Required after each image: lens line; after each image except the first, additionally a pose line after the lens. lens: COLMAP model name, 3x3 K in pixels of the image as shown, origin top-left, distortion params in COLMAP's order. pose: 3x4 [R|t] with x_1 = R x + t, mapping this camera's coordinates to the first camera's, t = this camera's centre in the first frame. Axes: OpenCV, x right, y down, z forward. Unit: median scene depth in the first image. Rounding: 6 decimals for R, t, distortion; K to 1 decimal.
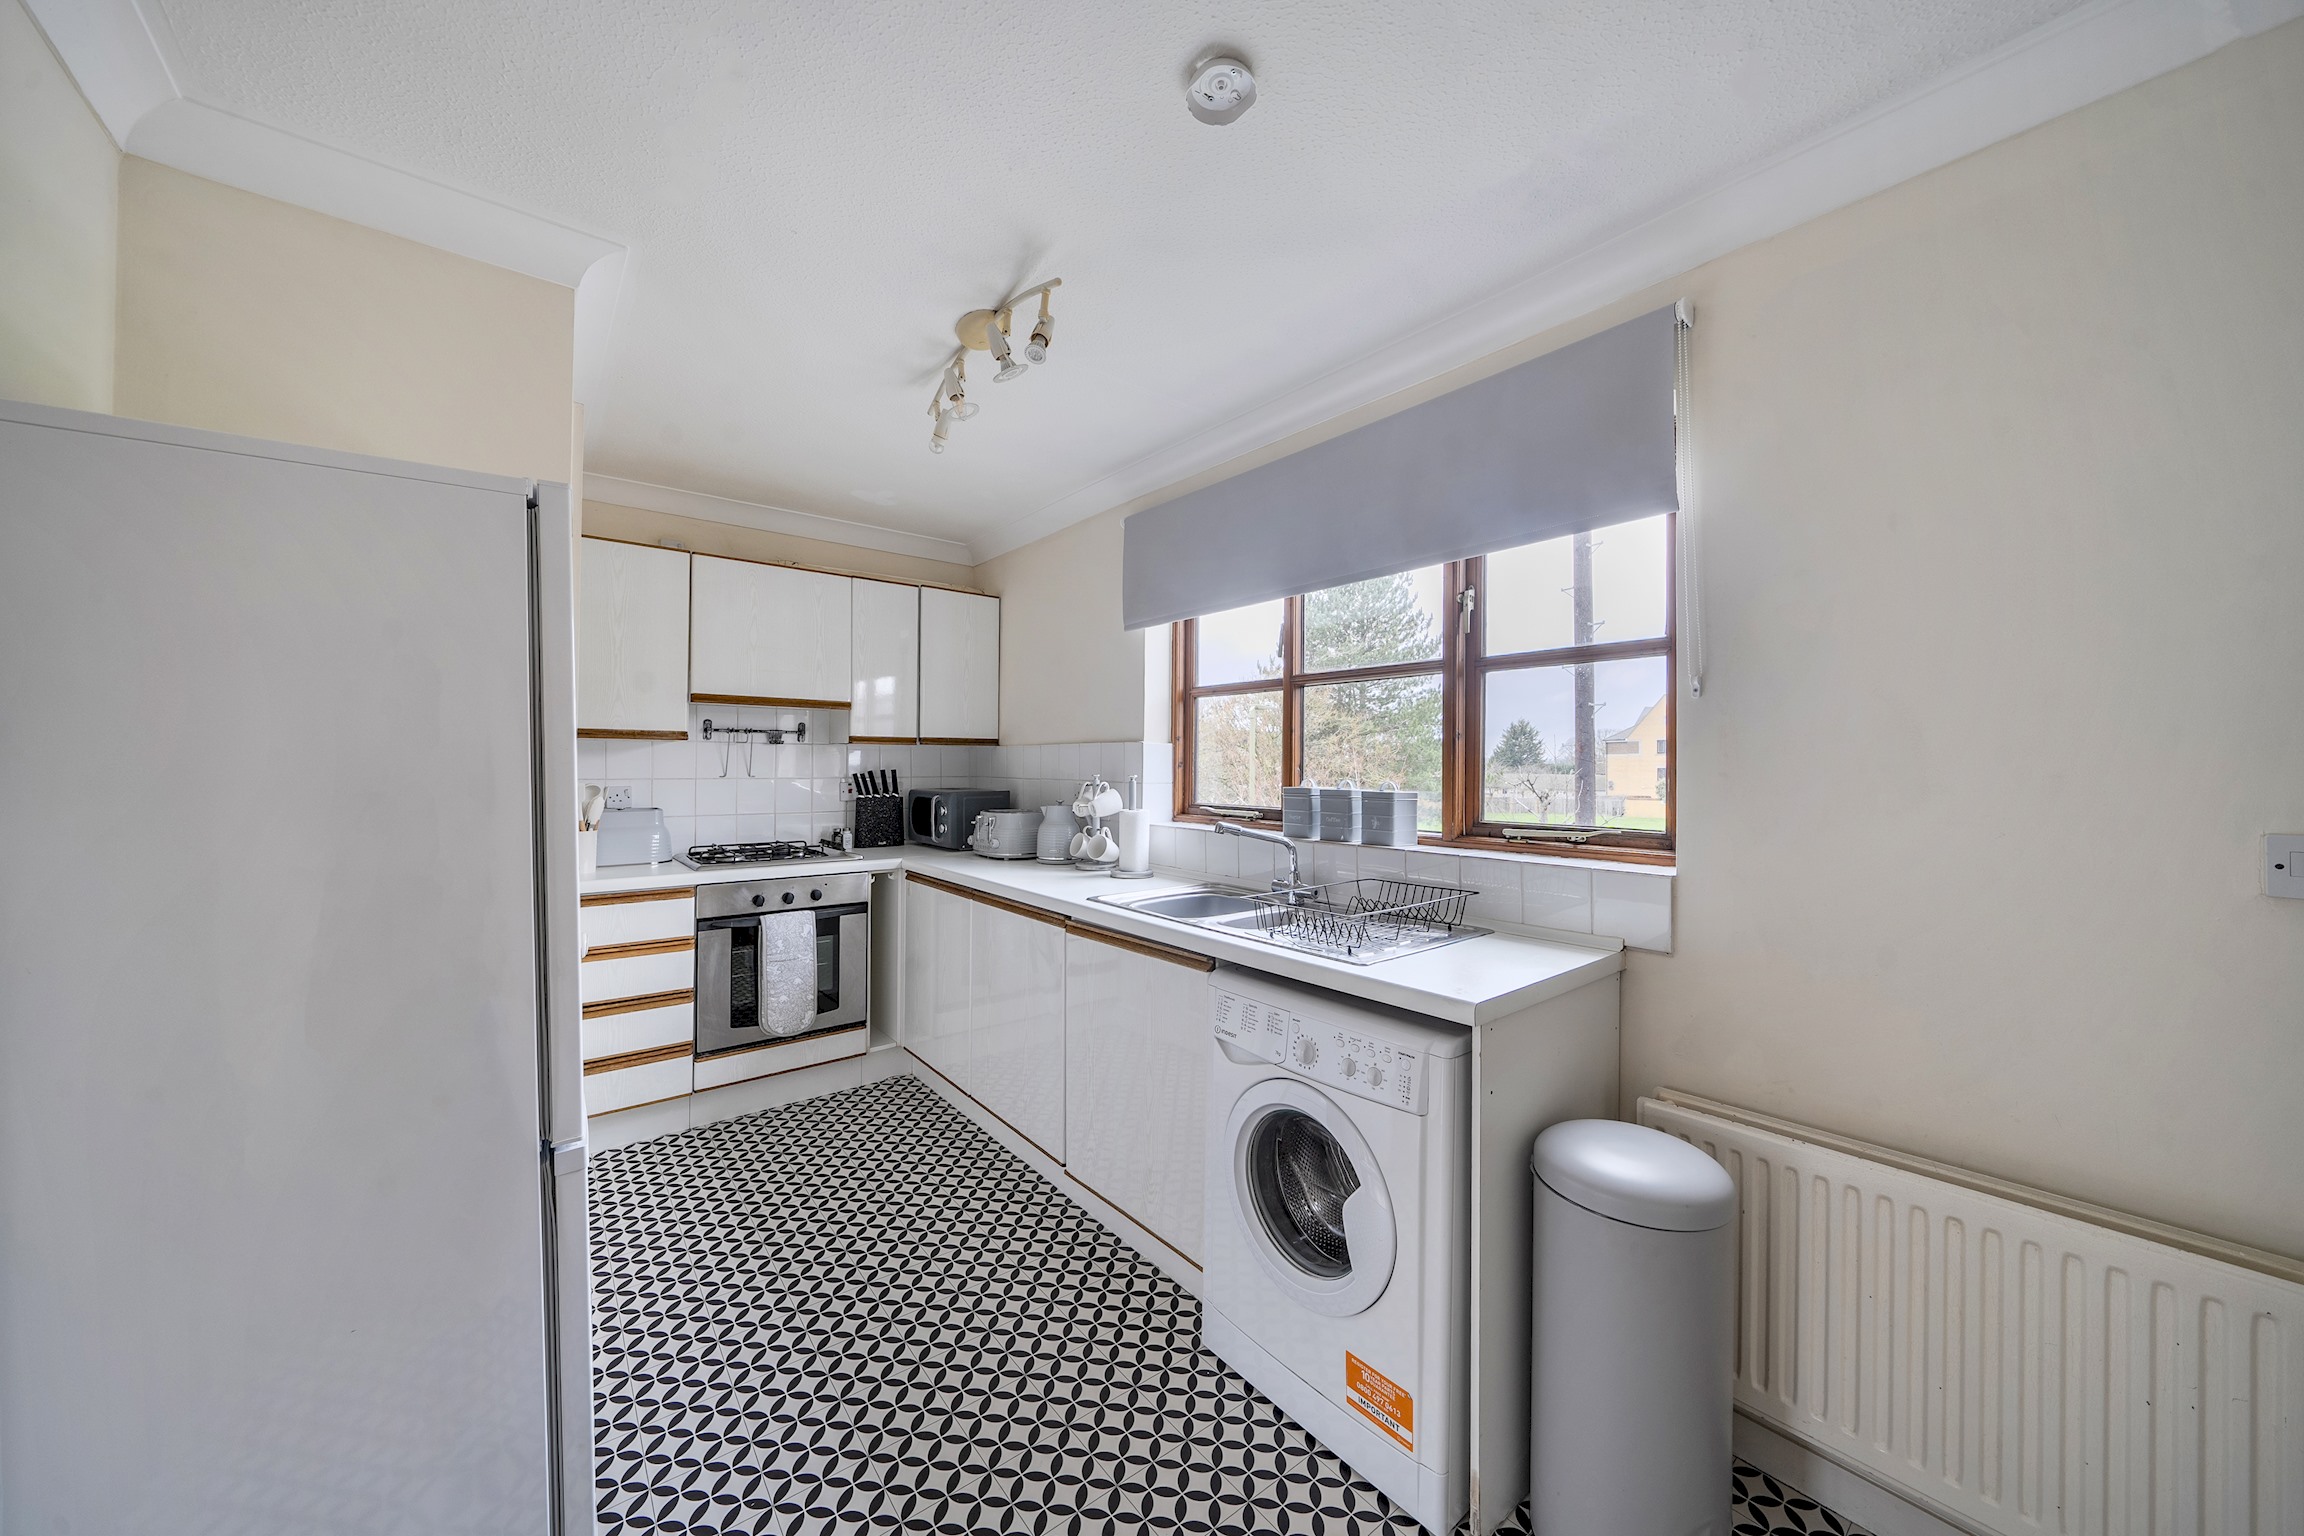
lens RADIAL K [[776.6, 0, 1152.0], [0, 776.6, 768.0], [0, 0, 1]] dist [0.000169, 0.000021]
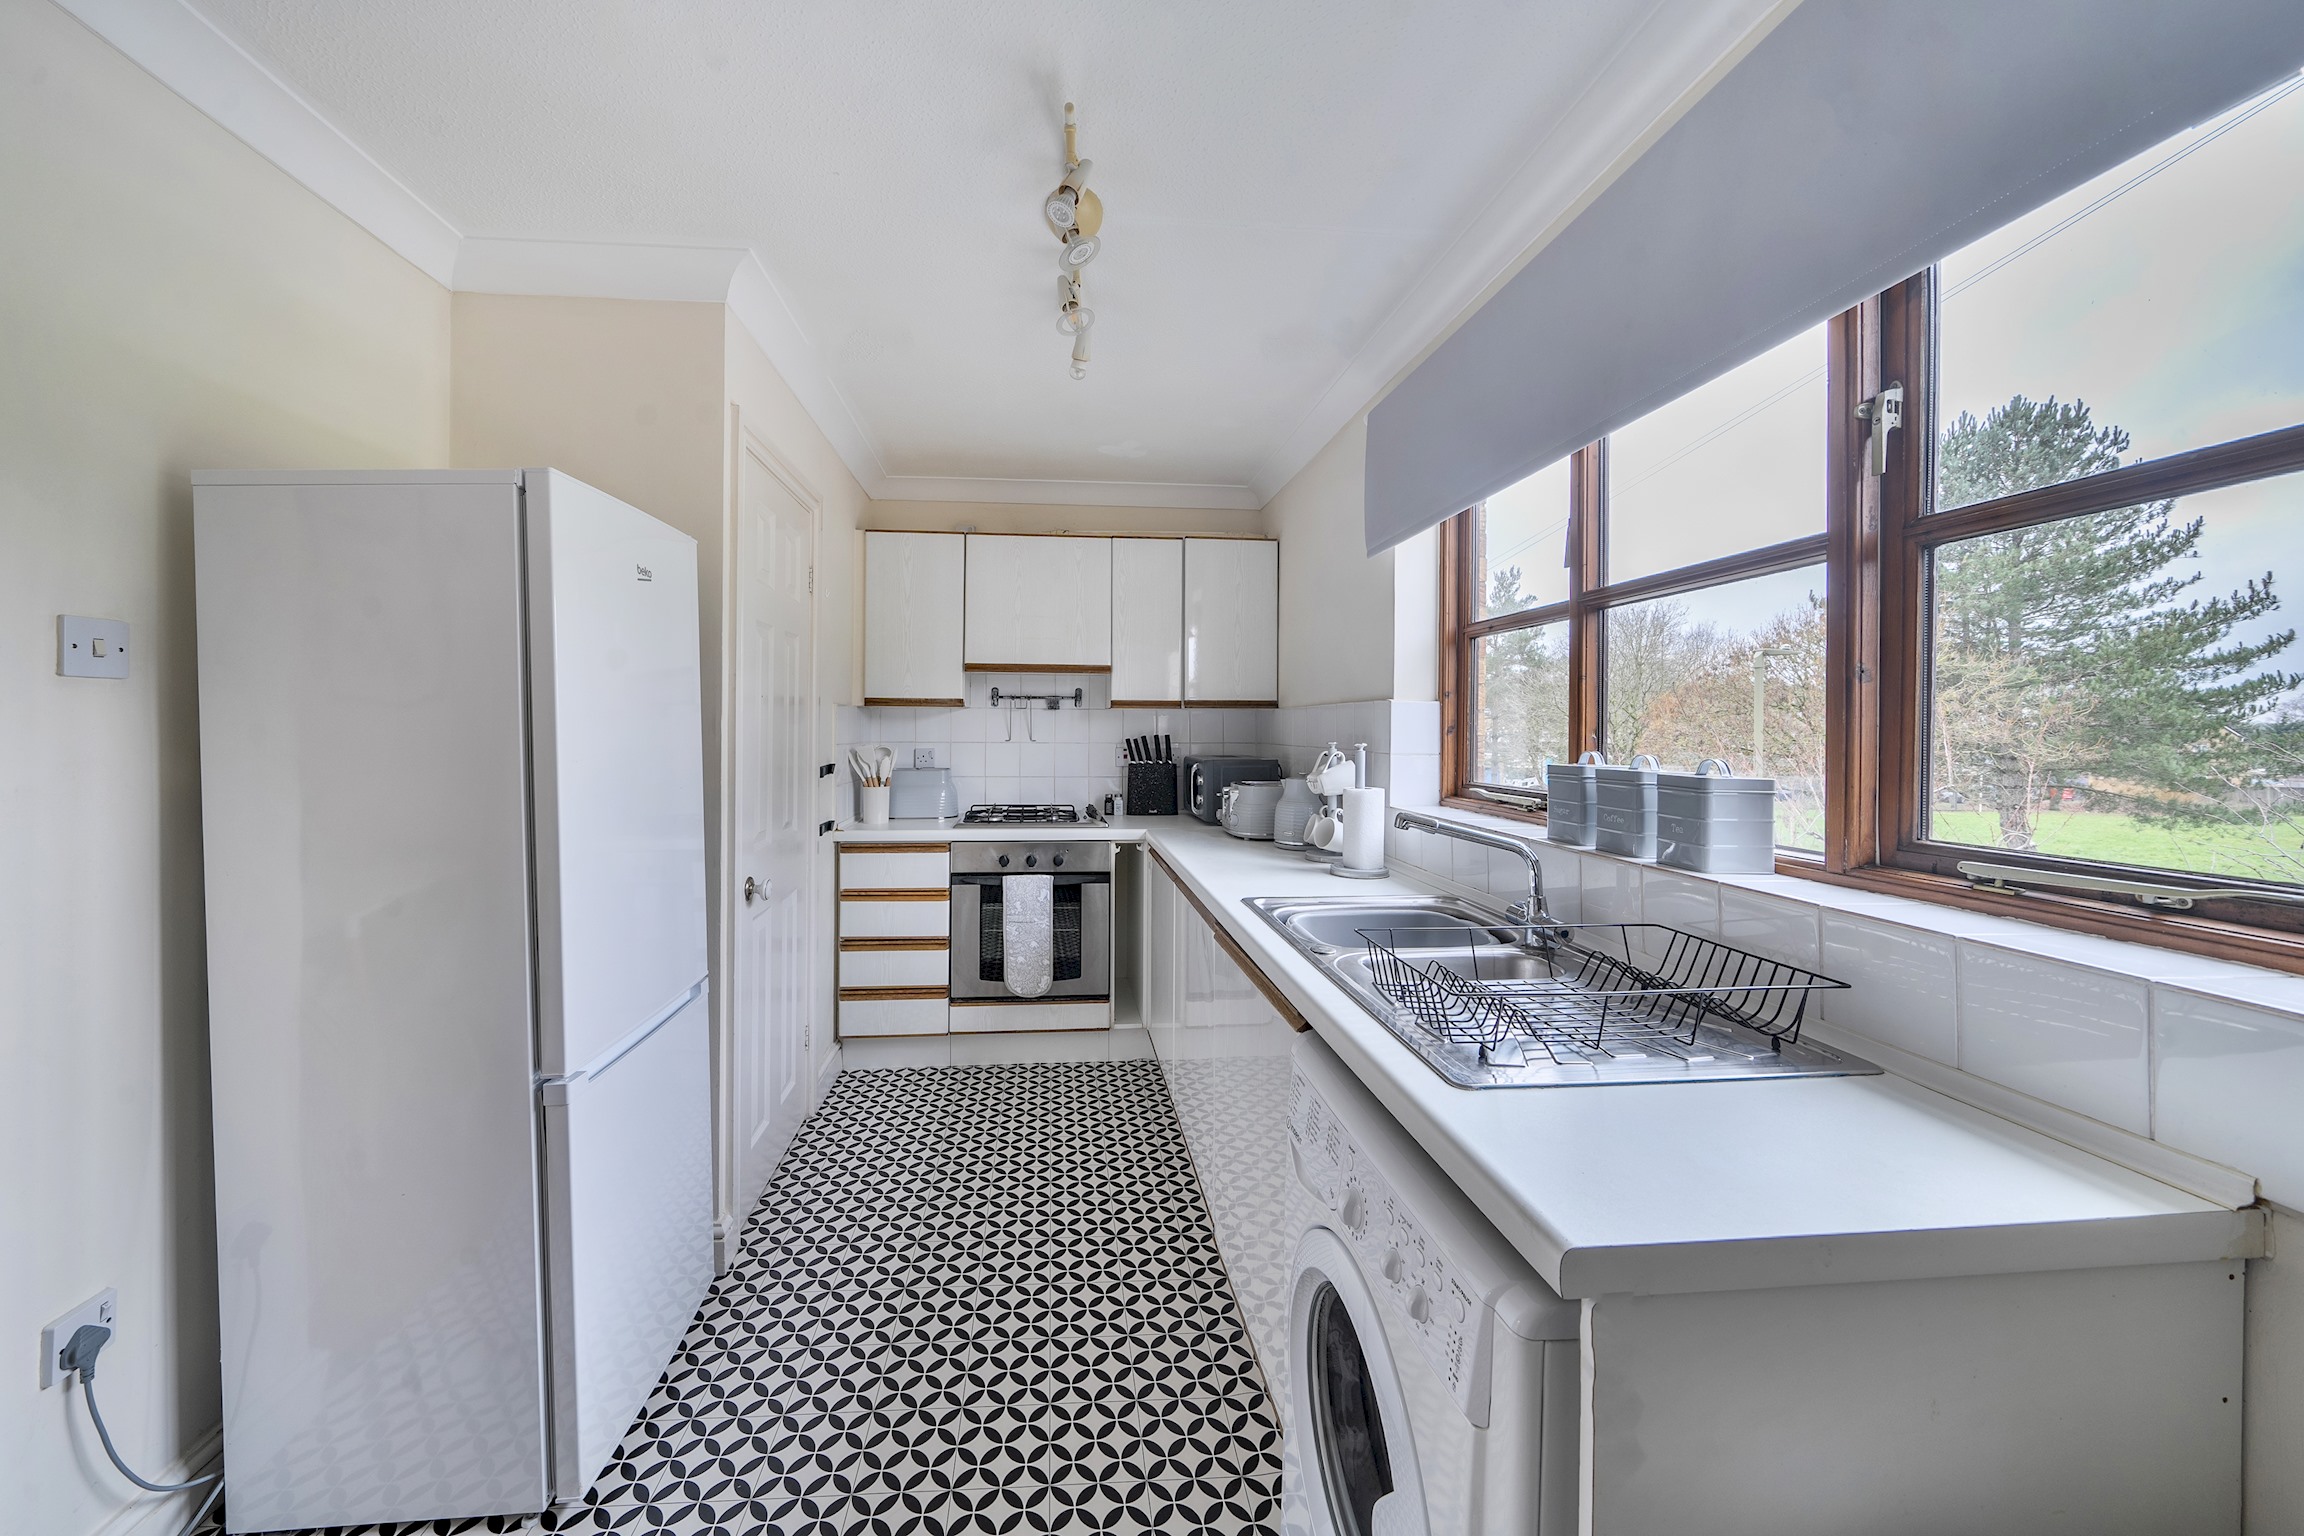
lens RADIAL K [[792.7, 0, 1116.0], [0, 792.7, 735.7], [0, 0, 1]] dist [-0.000586, -0.000082]
pose [[0.833517, 0.004945, -0.552471, 0.198359], [-0.003929, 0.999988, 0.003023, 0.000336], [0.552479, -0.000349, 0.833527, 0.201781]]
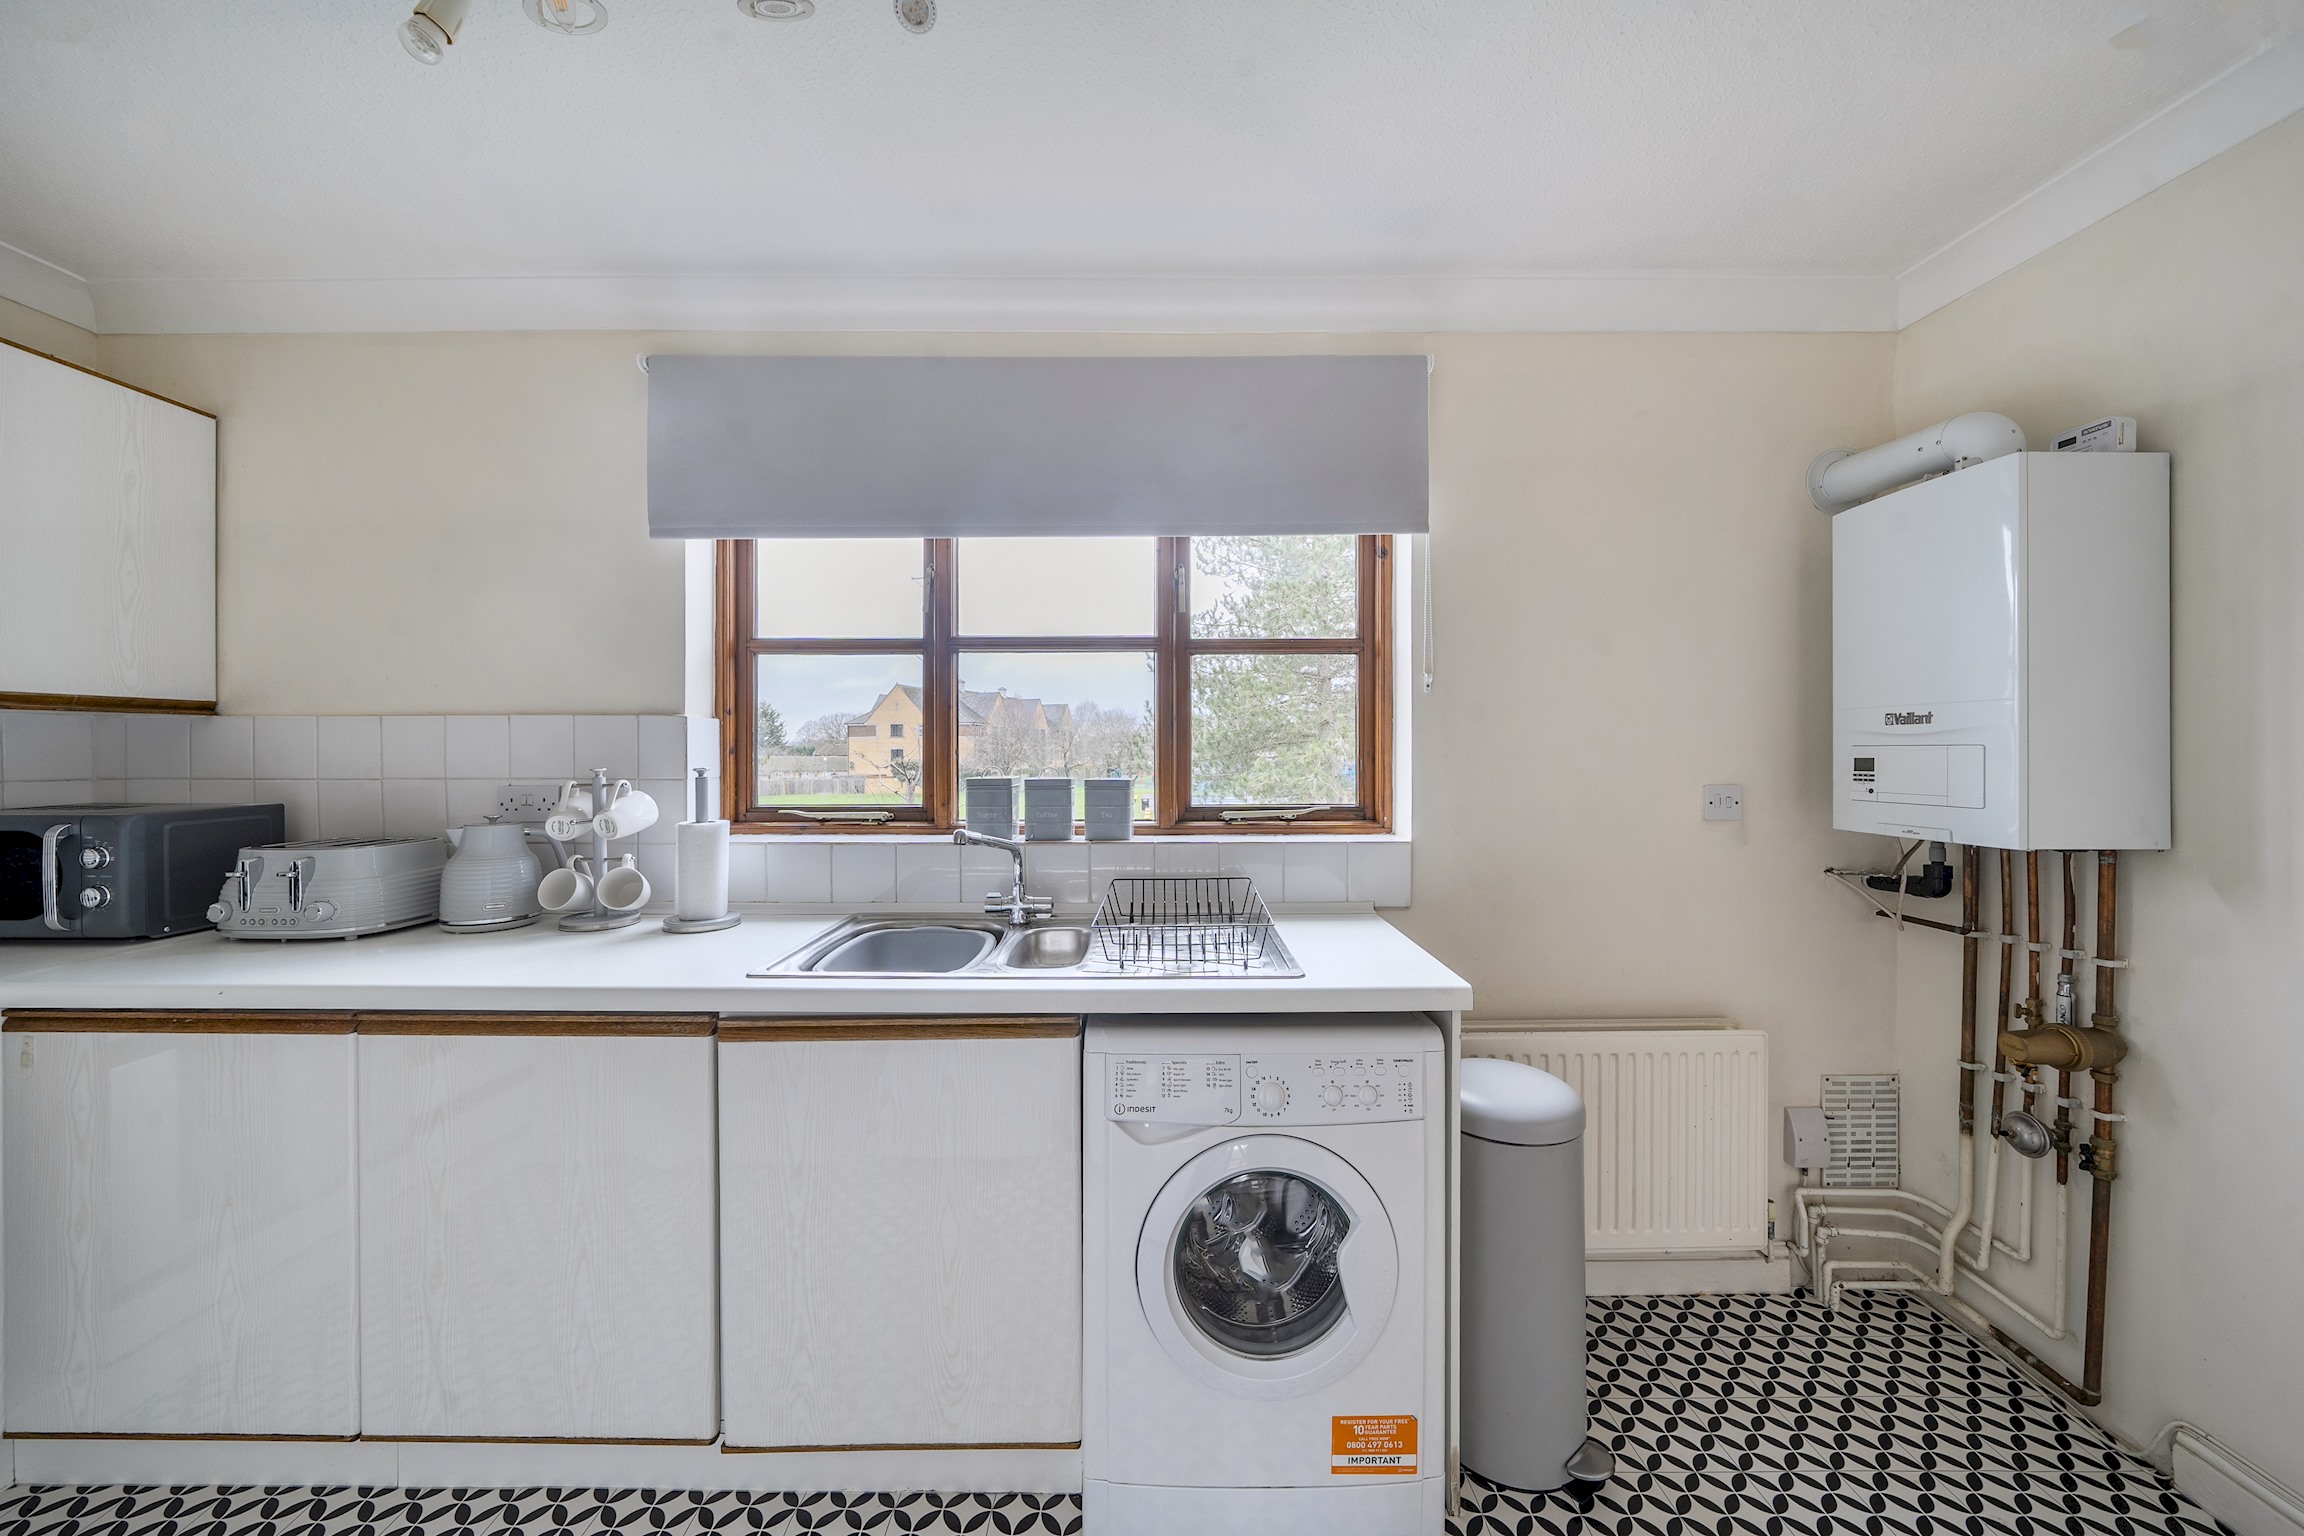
lens RADIAL K [[776.6, 0, 1152.0], [0, 776.6, 768.0], [0, 0, 1]] dist [0.000169, 0.000021]
pose [[0.643440, -0.023421, 0.765138, -0.262699], [0.008960, 0.999694, 0.023065, -0.002025], [-0.765444, -0.007985, 0.643453, 0.293323]]
